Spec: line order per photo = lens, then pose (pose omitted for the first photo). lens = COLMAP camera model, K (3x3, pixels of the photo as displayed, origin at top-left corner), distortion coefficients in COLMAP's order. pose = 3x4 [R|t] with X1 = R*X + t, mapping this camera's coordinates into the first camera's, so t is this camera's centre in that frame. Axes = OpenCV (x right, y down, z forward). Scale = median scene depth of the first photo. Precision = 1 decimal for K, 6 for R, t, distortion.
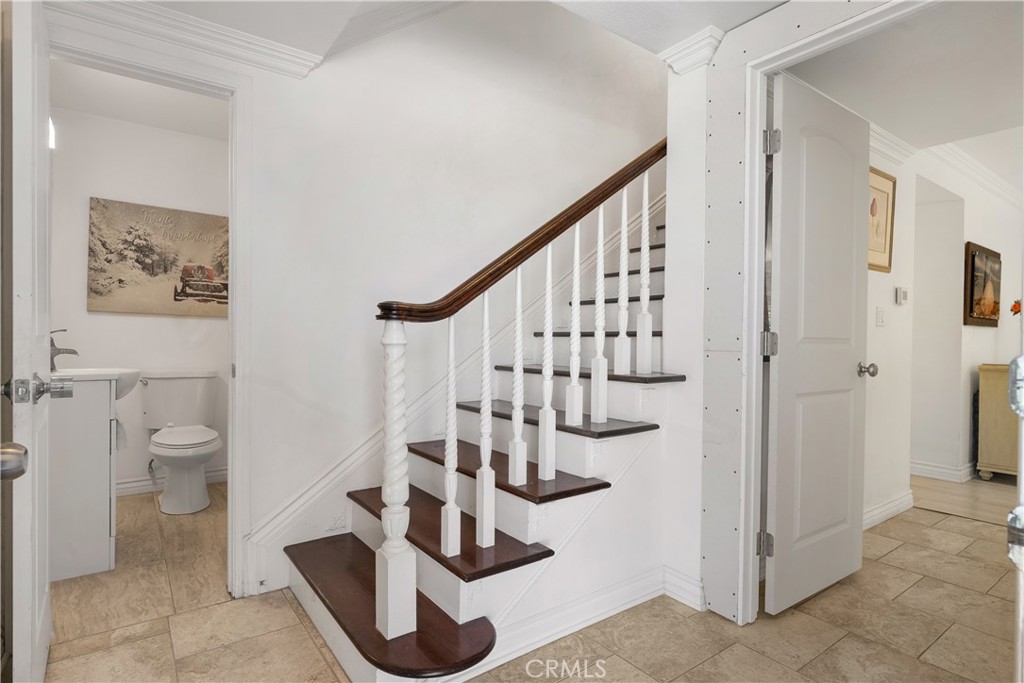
lens RADIAL K [[530.2, 0, 506.1], [0, 530.2, 342.4], [0, 0, 1]] dist [0.000669, 0.000091]
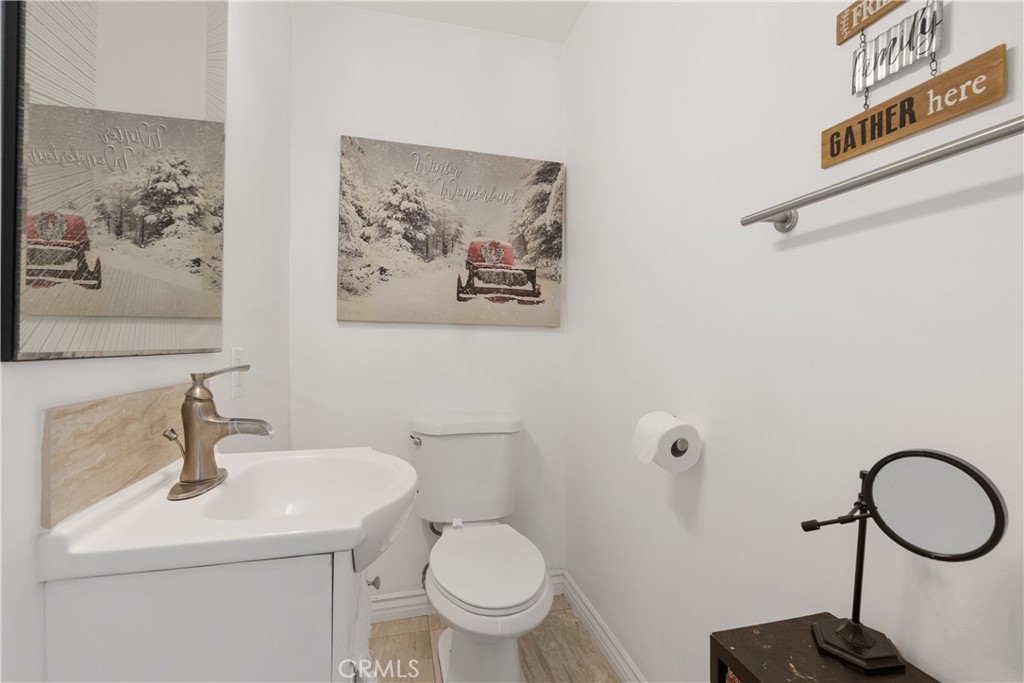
lens RADIAL K [[466.2, 0, 514.2], [0, 466.2, 344.5], [0, 0, 1]] dist [0.001879, 0.001936]
pose [[0.931547, -0.007458, -0.363545, -0.383125], [0.004684, 0.999953, -0.008510, -0.024684], [0.363592, 0.006224, 0.931538, 0.544480]]
